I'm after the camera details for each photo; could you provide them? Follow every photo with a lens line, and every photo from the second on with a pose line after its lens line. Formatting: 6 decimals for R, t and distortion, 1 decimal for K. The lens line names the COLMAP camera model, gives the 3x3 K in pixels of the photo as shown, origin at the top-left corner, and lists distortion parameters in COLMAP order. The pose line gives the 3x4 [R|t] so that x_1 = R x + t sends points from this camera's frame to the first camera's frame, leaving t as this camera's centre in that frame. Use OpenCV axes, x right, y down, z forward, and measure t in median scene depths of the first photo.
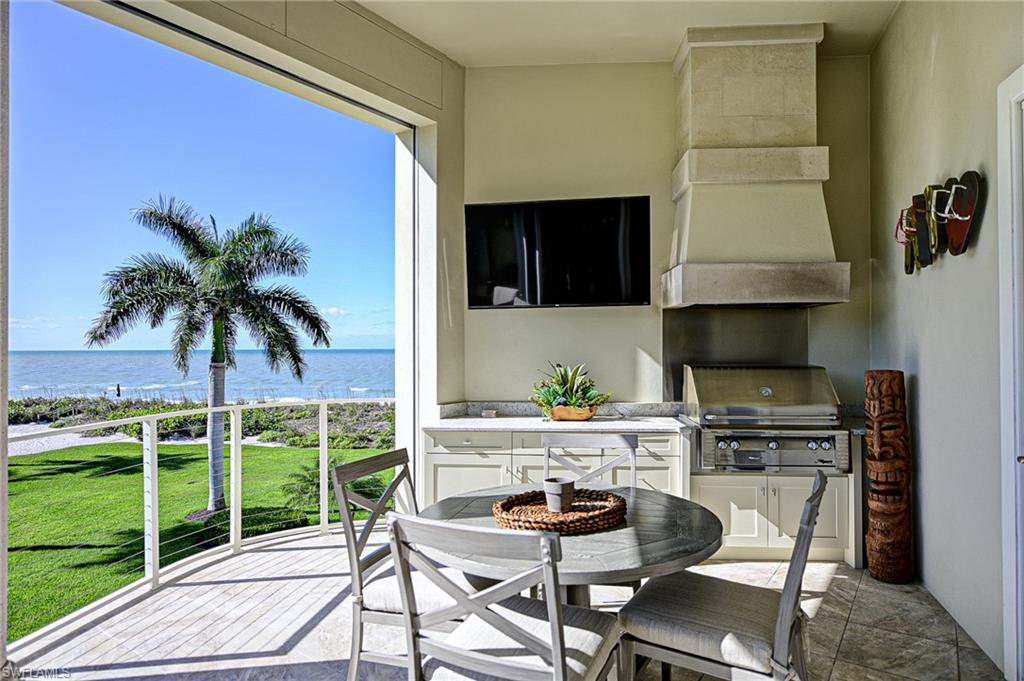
lens RADIAL K [[578.8, 0, 514.4], [0, 578.8, 336.3], [0, 0, 1]] dist [-0.002197, -0.000251]
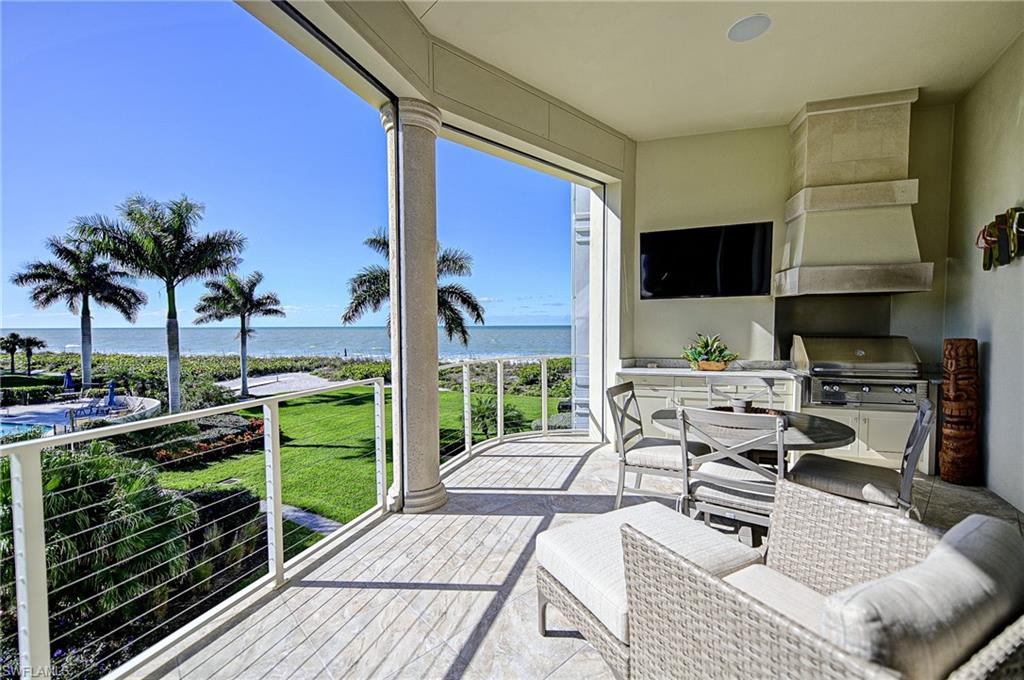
lens RADIAL K [[418.1, 0, 512.0], [0, 418.1, 340.0], [0, 0, 1]] dist [0.002403, 0.000210]
pose [[0.978045, 0.005987, -0.208308, -0.186135], [0.005630, 0.998463, 0.055132, -0.001121], [0.208318, -0.055095, 0.976508, -0.196654]]
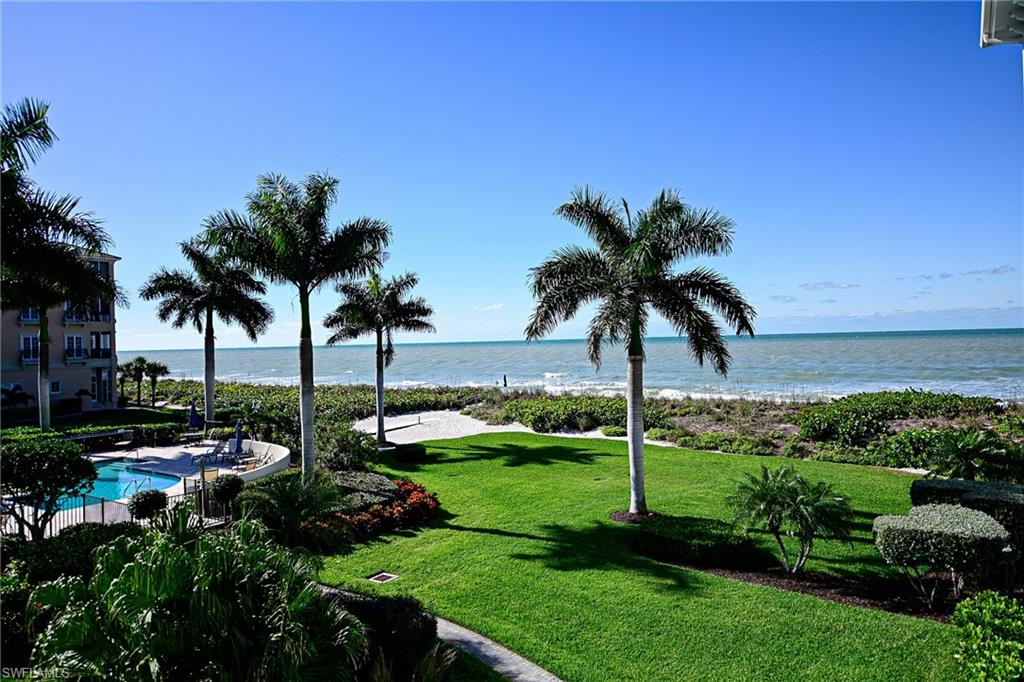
lens RADIAL K [[660.8, 0, 512.0], [0, 660.8, 341.0], [0, 0, 1]] dist [-0.001923, -0.000175]
pose [[0.844578, -0.017409, -0.535150, -0.694683], [0.033222, 0.999249, 0.019923, -0.037799], [0.534401, -0.034605, 0.844522, -0.012540]]
